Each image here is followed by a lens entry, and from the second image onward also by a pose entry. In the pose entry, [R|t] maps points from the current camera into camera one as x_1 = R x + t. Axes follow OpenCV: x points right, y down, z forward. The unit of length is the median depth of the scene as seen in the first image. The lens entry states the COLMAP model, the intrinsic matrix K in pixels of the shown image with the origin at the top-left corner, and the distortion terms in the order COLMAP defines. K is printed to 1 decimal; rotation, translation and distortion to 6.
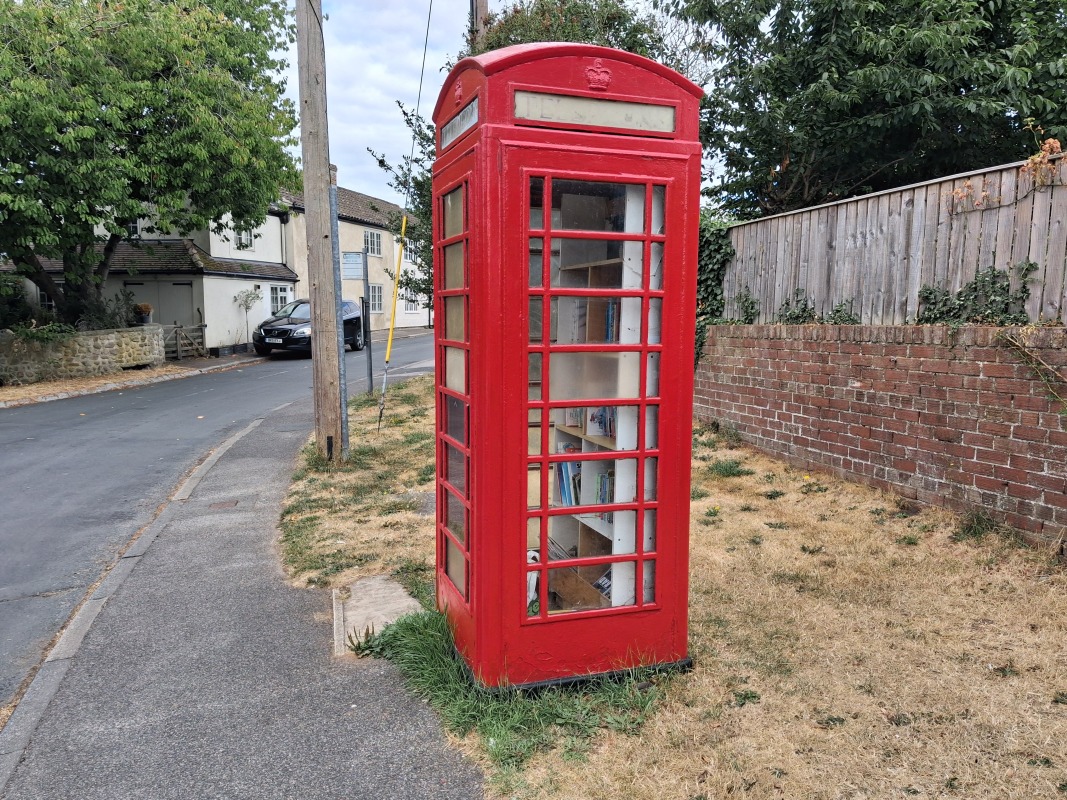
lens RADIAL K [[859.6, 0, 574.6], [0, 859.6, 400.4], [0, 0, 1]] dist [0.005216, -0.004310]
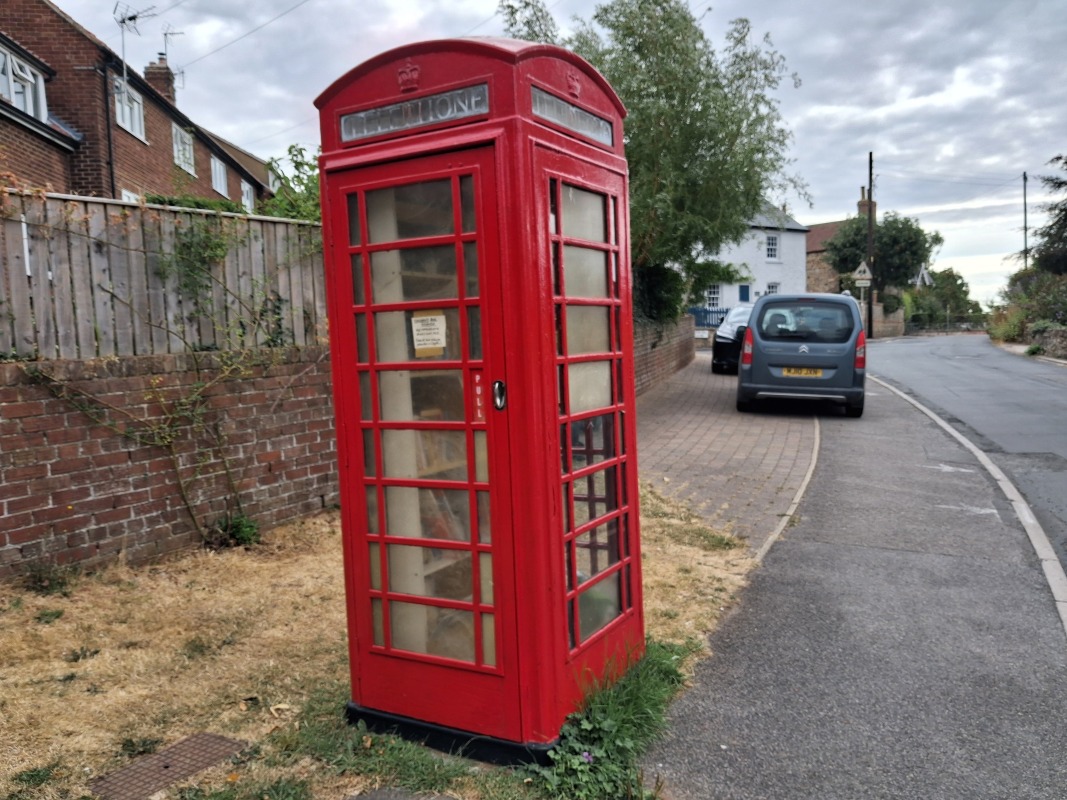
lens RADIAL K [[851.8, 0, 539.1], [0, 851.8, 399.7], [0, 0, 1]] dist [0.003668, 0.008270]
pose [[-0.636243, -0.034818, 0.770703, -0.605169], [0.115781, 0.983358, 0.140007, -0.116576], [-0.762752, 0.178311, -0.621623, 1.218393]]
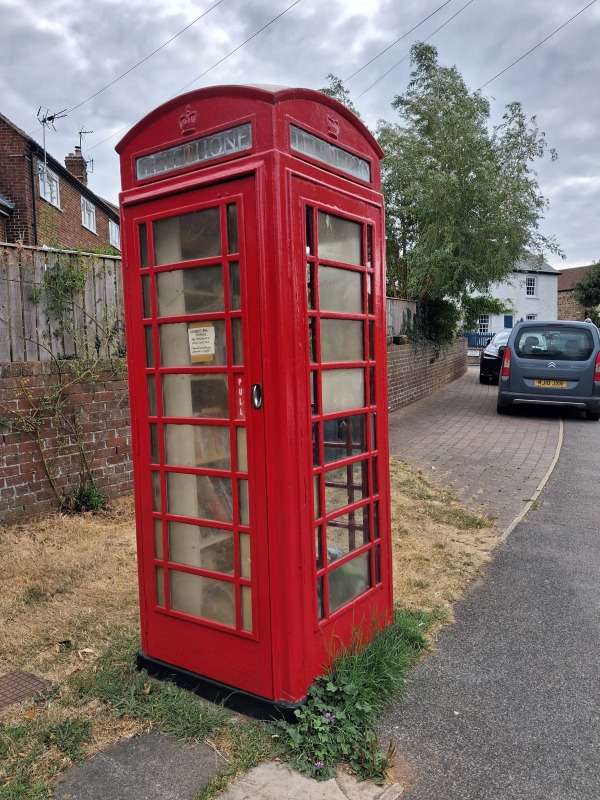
lens RADIAL K [[615.2, 0, 300.0], [0, 615.2, 403.4], [0, 0, 1]] dist [-0.035619, 0.080035]
pose [[-0.554848, -0.047573, 0.830591, -0.547410], [0.112088, 0.984987, 0.131292, -0.091803], [-0.824366, 0.165947, -0.541185, 1.093503]]
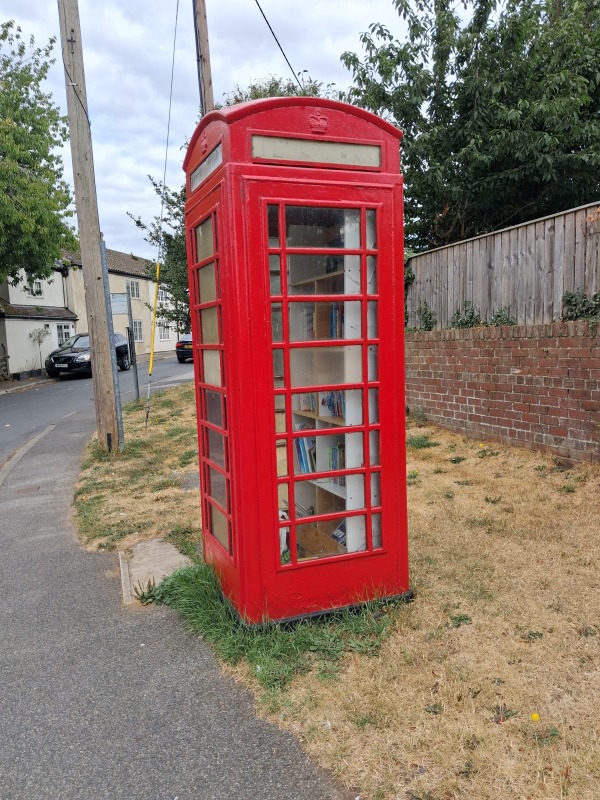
lens RADIAL K [[638.7, 0, 300.9], [0, 638.7, 398.4], [0, 0, 1]] dist [0.003668, 0.008270]
pose [[0.998573, -0.049379, 0.020336, -0.023764], [0.049502, 0.998759, -0.005564, 0.014701], [-0.020036, 0.006562, 0.999778, 0.059478]]
